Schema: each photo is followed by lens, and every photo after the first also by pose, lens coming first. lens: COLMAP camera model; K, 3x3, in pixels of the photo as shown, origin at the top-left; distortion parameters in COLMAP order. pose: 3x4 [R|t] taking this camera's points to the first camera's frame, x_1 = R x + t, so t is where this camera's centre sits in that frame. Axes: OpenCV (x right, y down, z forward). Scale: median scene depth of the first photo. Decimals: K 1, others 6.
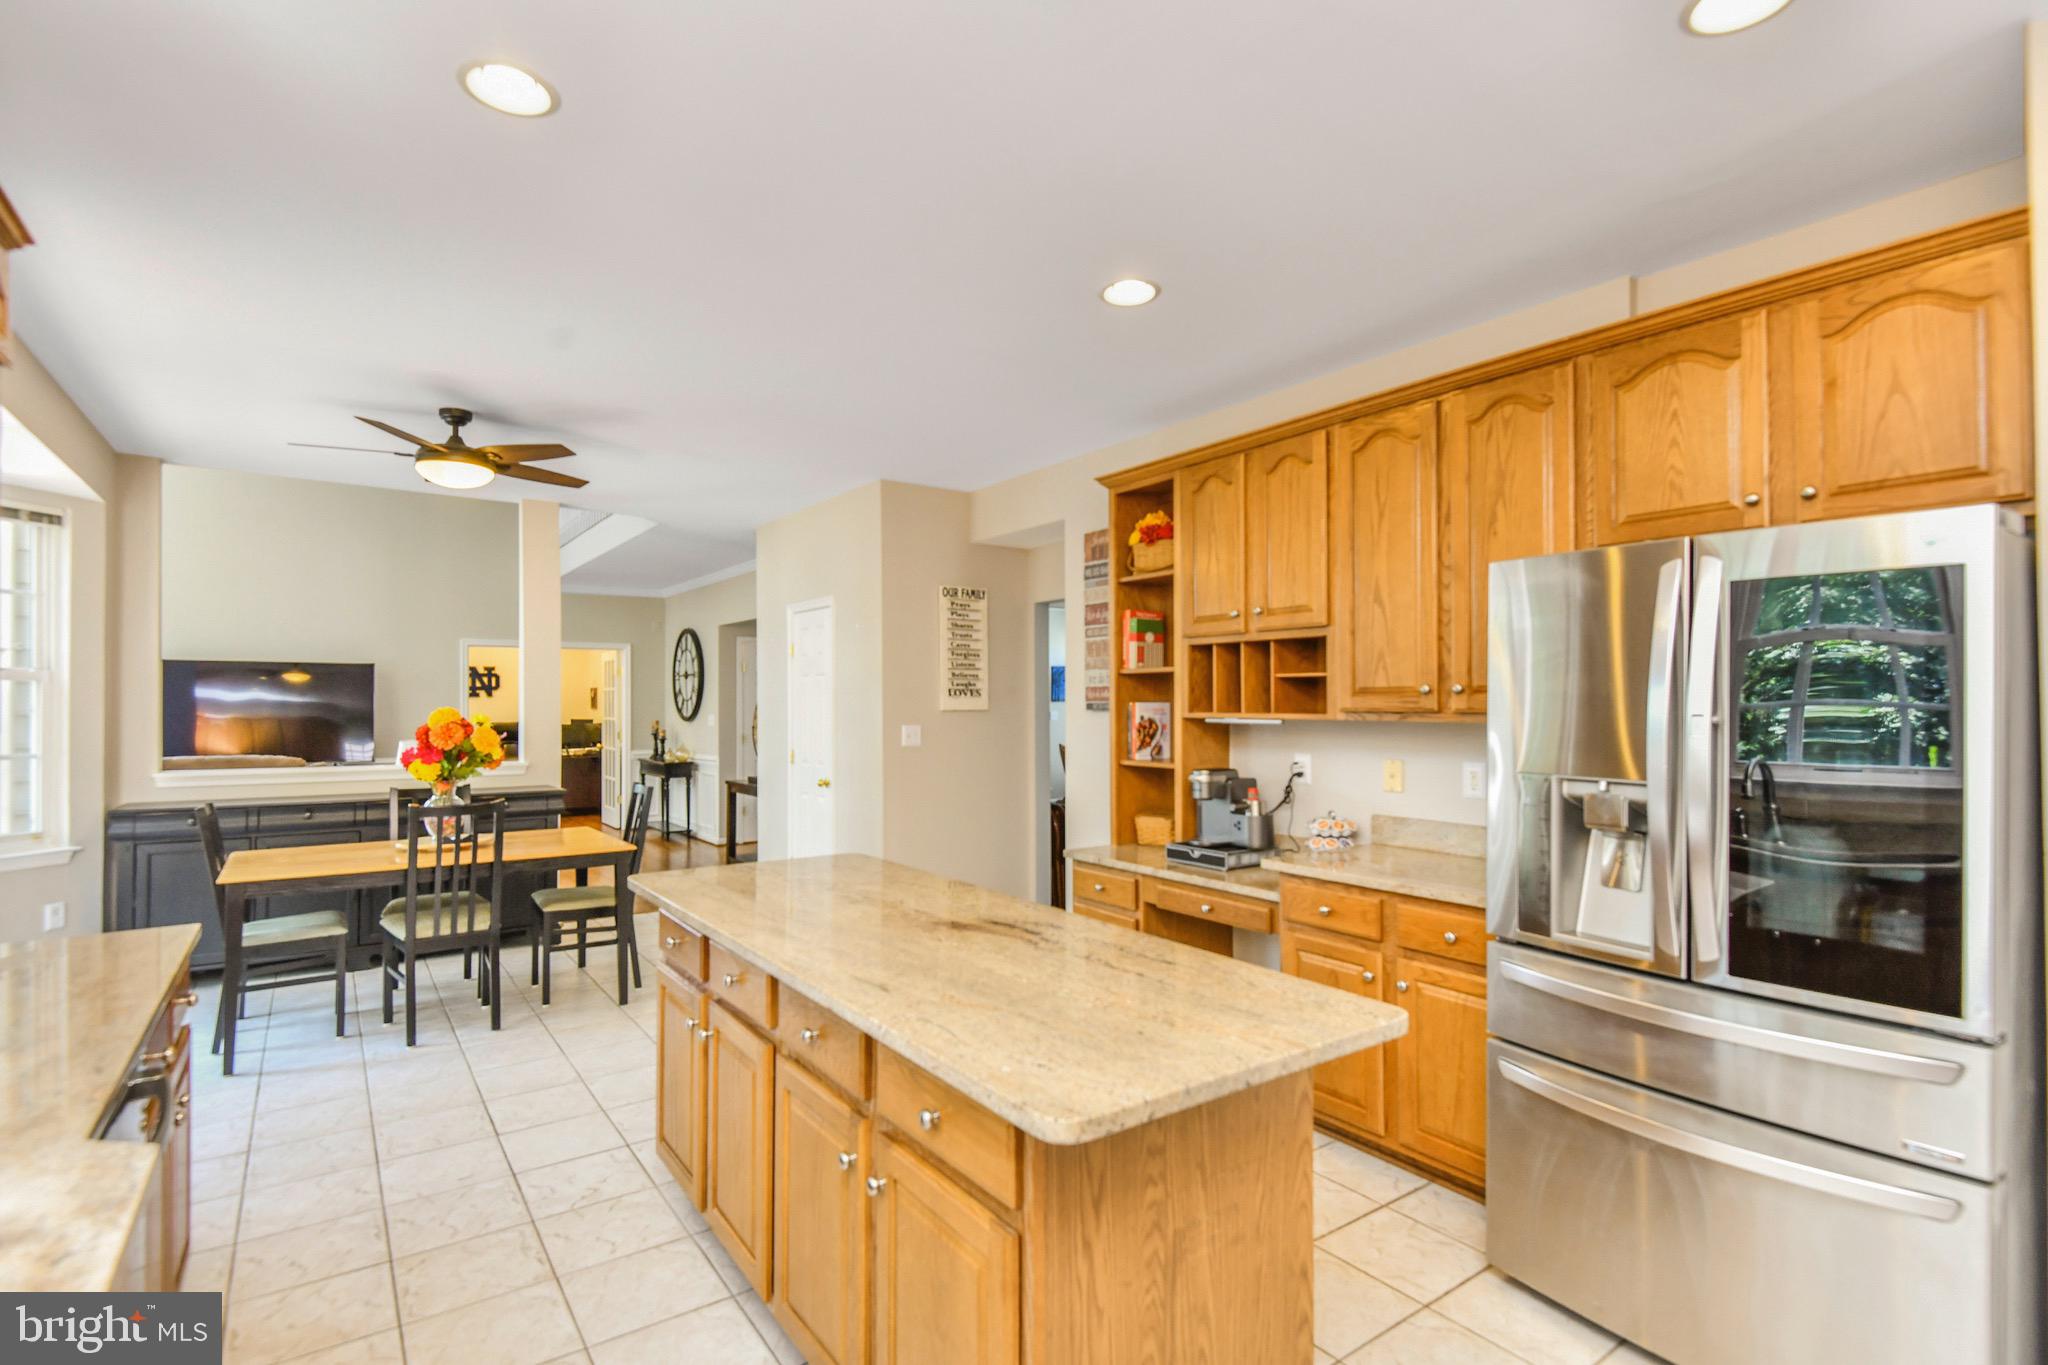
lens RADIAL K [[983.3, 0, 1018.4], [0, 983.3, 692.1], [0, 0, 1]] dist [0.026654, -0.003011]
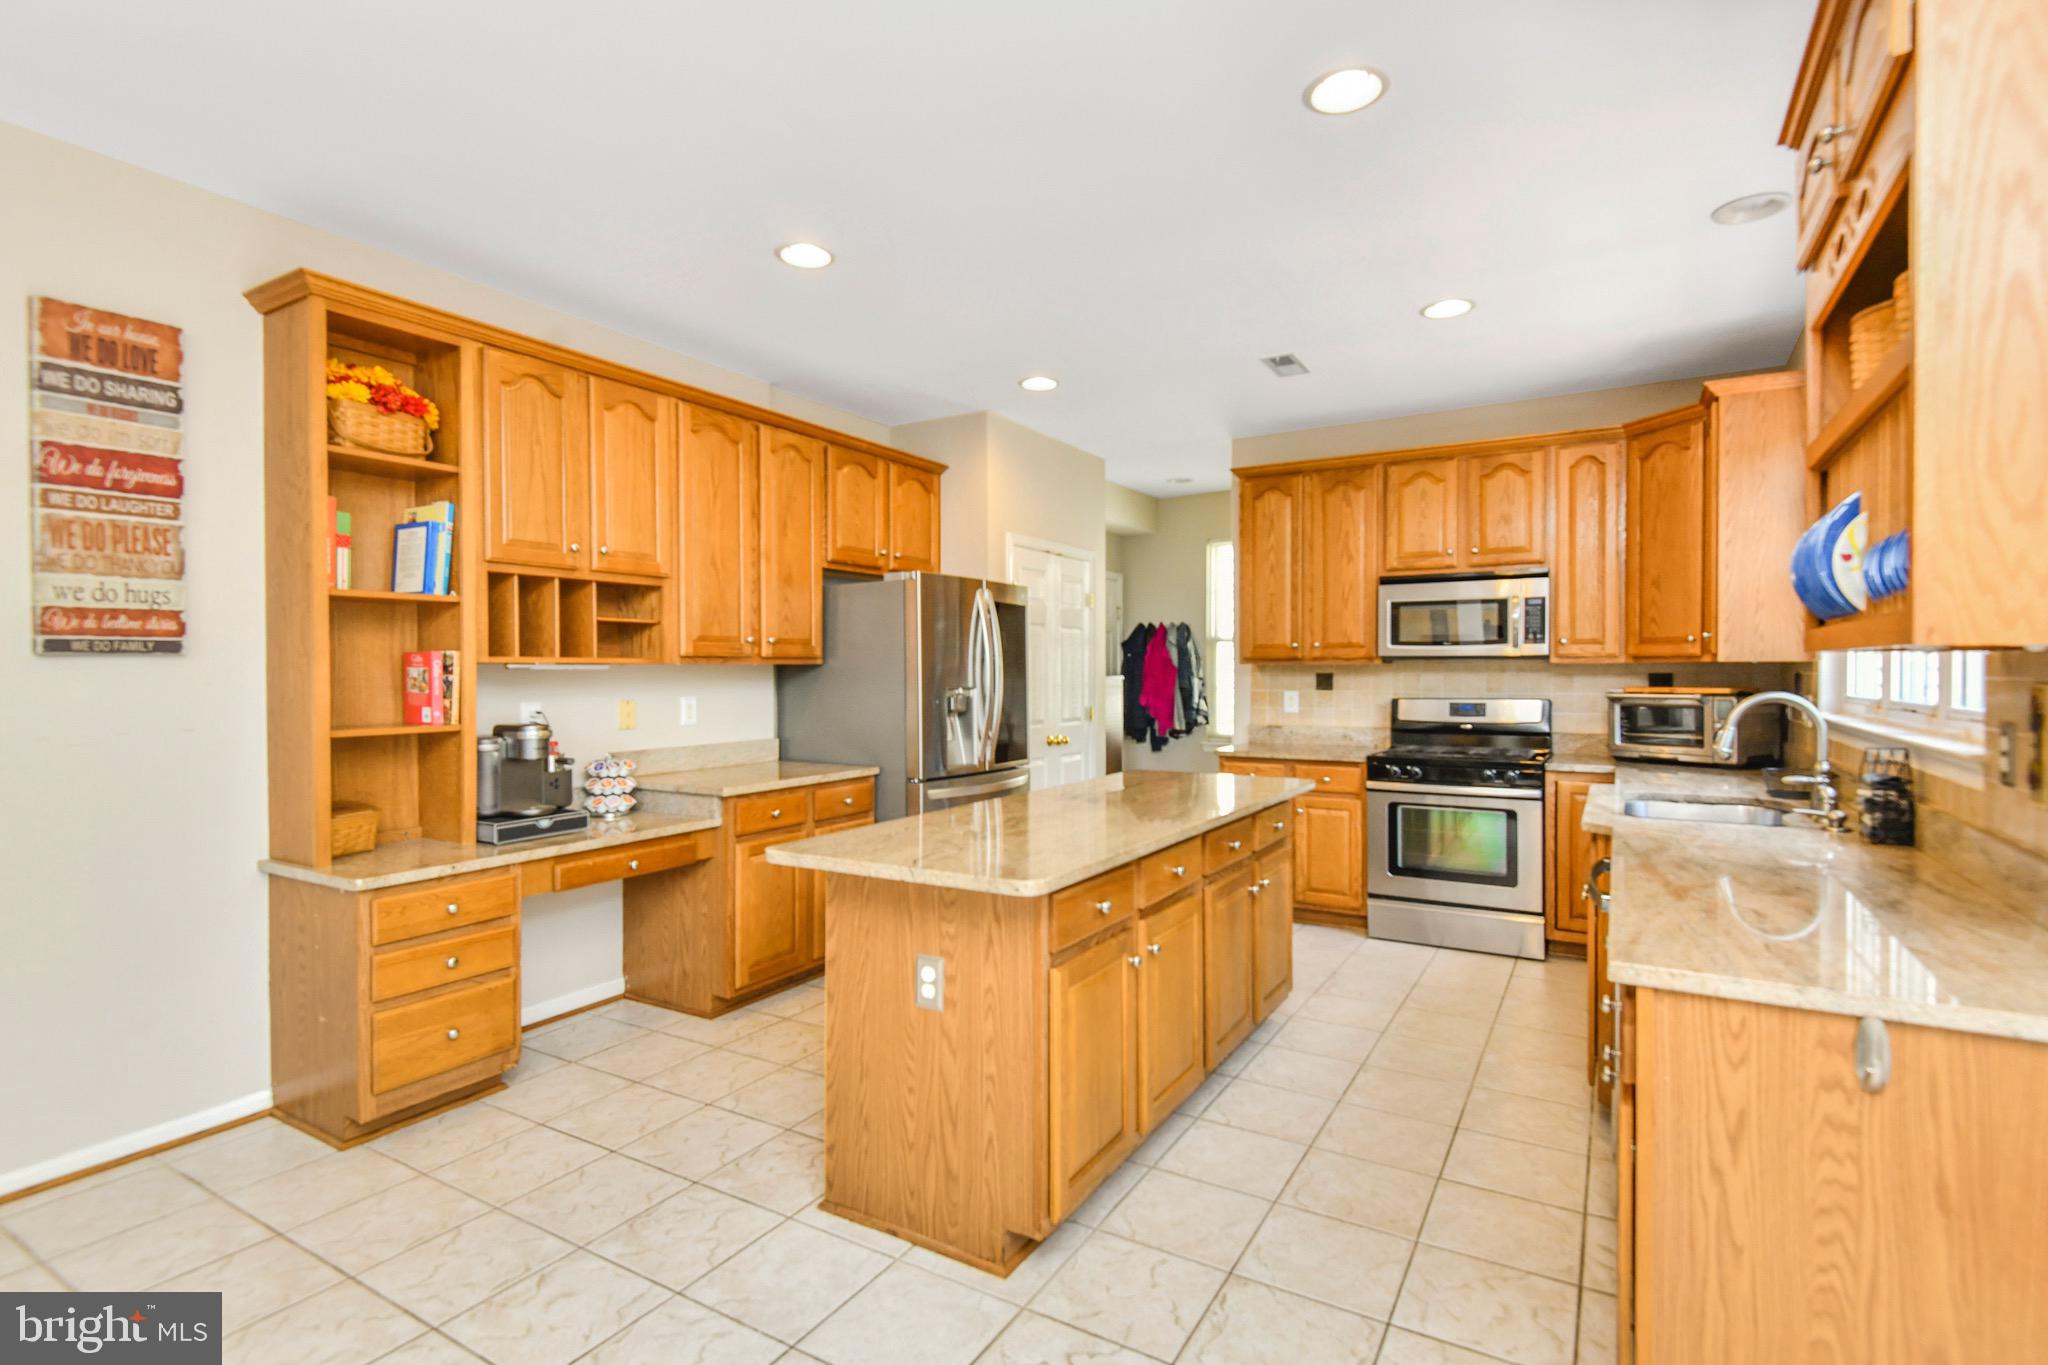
lens RADIAL K [[983.3, 0, 1019.9], [0, 983.3, 671.9], [0, 0, 1]] dist [0.026654, -0.003011]
pose [[-0.403557, -0.001670, 0.914953, -0.678664], [-0.004530, 0.999990, -0.000173, 0.029217], [-0.914943, -0.004214, -0.403561, 0.867876]]
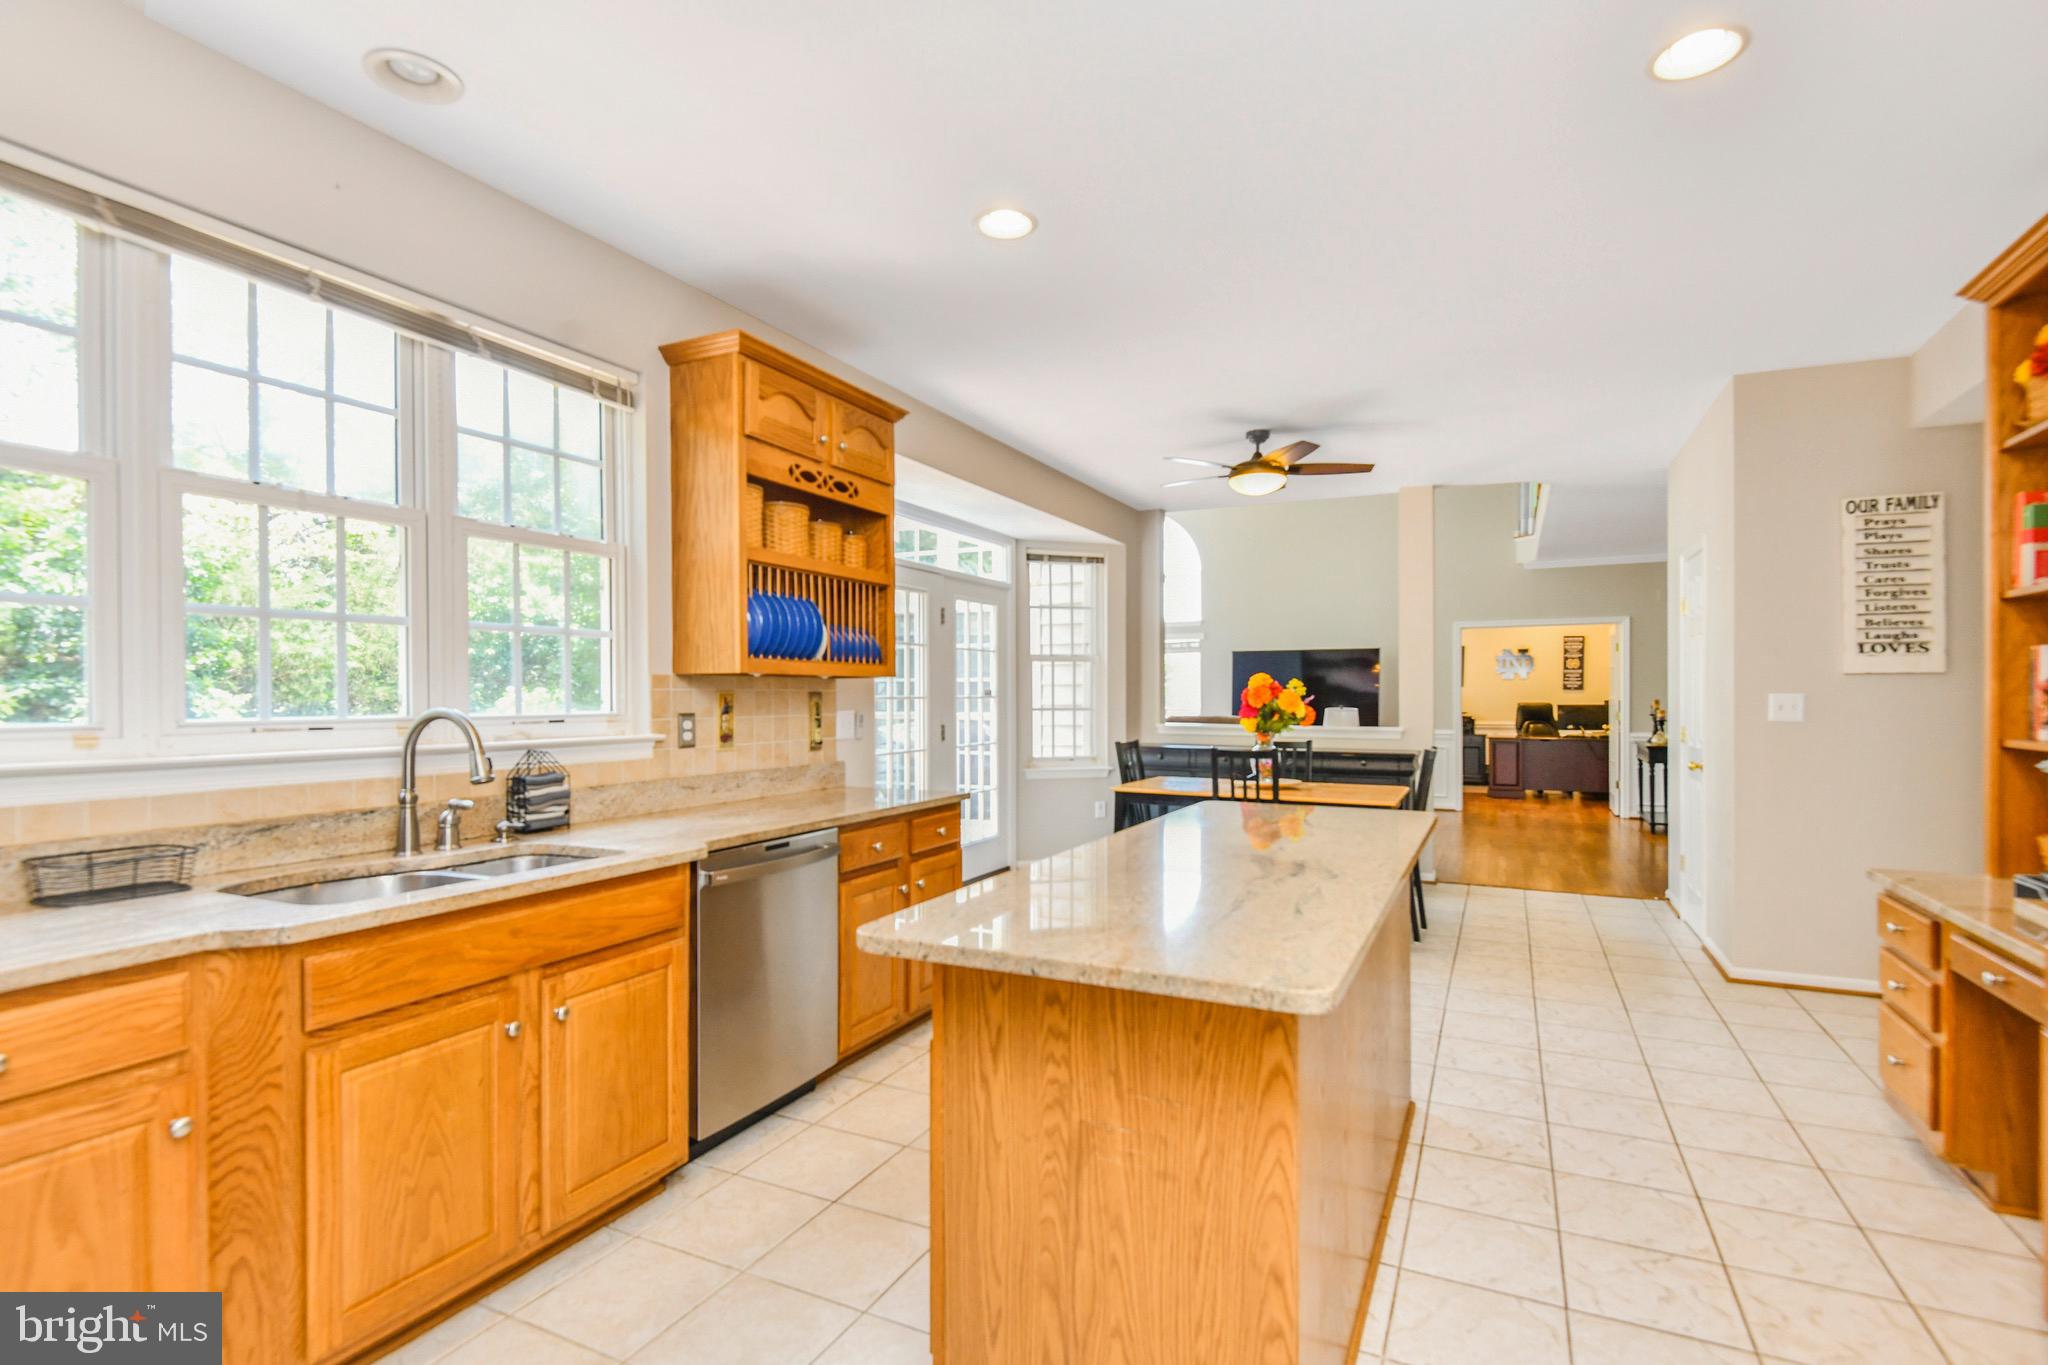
lens RADIAL K [[983.3, 0, 1022.6], [0, 983.3, 695.0], [0, 0, 1]] dist [0.026654, -0.003011]
pose [[0.471602, 0.001169, -0.881811, 0.370580], [0.008661, 0.999945, 0.005958, 0.032576], [0.881769, -0.010447, 0.471566, 0.165019]]
